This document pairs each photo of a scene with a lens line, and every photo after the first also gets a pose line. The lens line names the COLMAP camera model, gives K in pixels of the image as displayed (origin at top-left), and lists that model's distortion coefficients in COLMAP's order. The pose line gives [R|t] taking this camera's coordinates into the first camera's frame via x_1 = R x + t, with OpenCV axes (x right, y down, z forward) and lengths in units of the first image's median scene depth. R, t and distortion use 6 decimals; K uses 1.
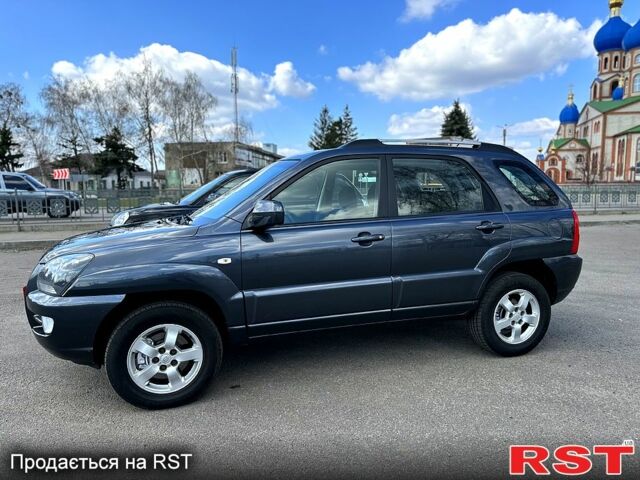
lens RADIAL K [[461.7, 0, 320.0], [0, 461.7, 240.0], [0, 0, 1]] dist [-0.004398, -0.009053]
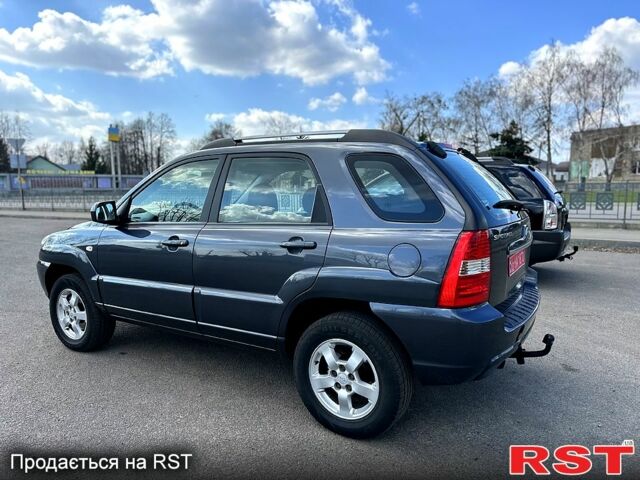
lens RADIAL K [[452.4, 0, 310.1], [0, 452.4, 243.0], [0, 0, 1]] dist [-0.002107, -0.006848]
pose [[0.631825, 0.093088, -0.769501, 0.161733], [-0.074960, 0.995447, 0.058873, -0.012690], [0.771478, 0.020484, 0.635926, 0.096305]]
